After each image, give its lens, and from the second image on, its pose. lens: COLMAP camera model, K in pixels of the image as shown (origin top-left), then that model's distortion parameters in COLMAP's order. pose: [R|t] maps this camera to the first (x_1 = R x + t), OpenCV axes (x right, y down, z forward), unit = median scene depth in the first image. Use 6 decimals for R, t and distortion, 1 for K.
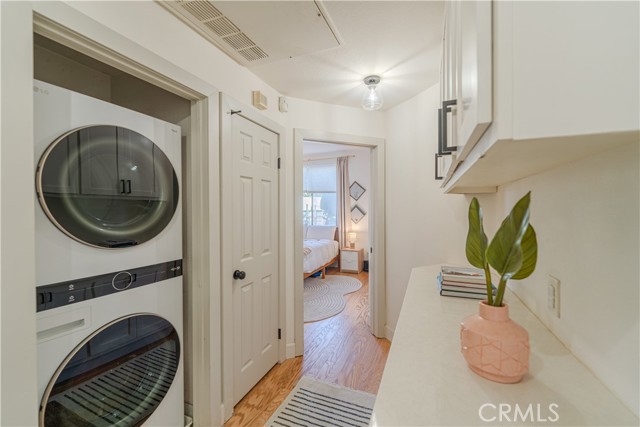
lens RADIAL K [[264.5, 0, 329.5], [0, 264.5, 212.5], [0, 0, 1]] dist [-0.000802, -0.000071]
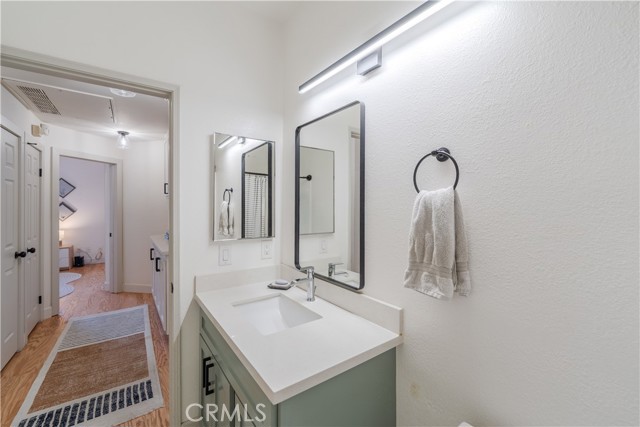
lens RADIAL K [[281.7, 0, 320.4], [0, 281.7, 209.0], [0, 0, 1]] dist [-0.000159, -0.000052]
pose [[0.568588, -0.001741, 0.822621, -0.453201], [0.004565, 0.999989, -0.001038, 0.005791], [-0.822610, 0.004345, 0.568589, -0.801570]]
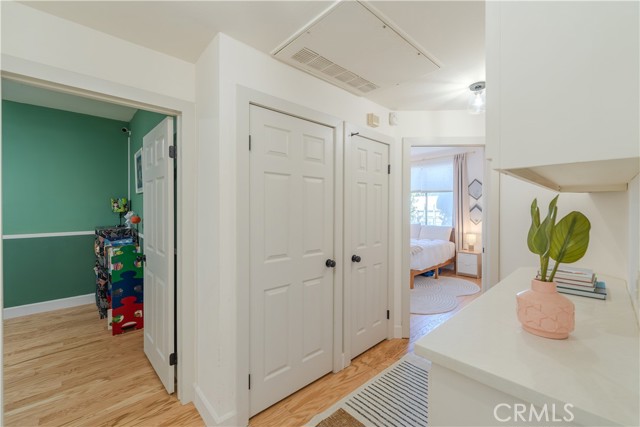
lens RADIAL K [[266.0, 0, 322.2], [0, 266.0, 211.8], [0, 0, 1]] dist [-0.000171, -0.000053]
pose [[0.898726, 0.008774, -0.438424, 0.050398], [-0.009731, 0.999953, 0.000064, 0.004430], [0.438404, 0.004209, 0.898768, -0.155779]]
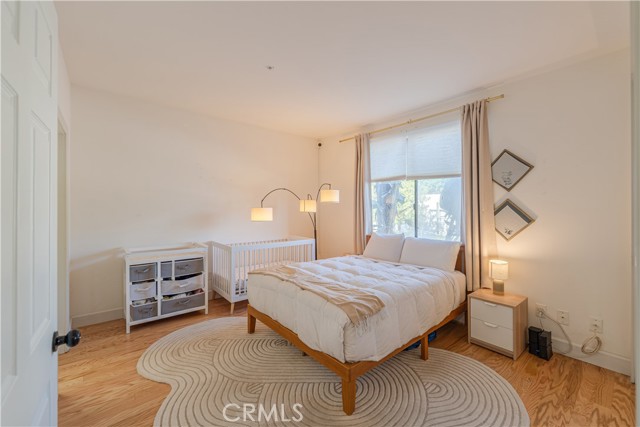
lens RADIAL K [[262.5, 0, 323.0], [0, 262.5, 206.2], [0, 0, 1]] dist [-0.003014, -0.000272]
pose [[0.875363, 0.001214, -0.483464, 0.080245], [-0.009728, 0.999839, -0.015103, -0.016118], [0.483367, 0.017924, 0.875234, 0.915871]]
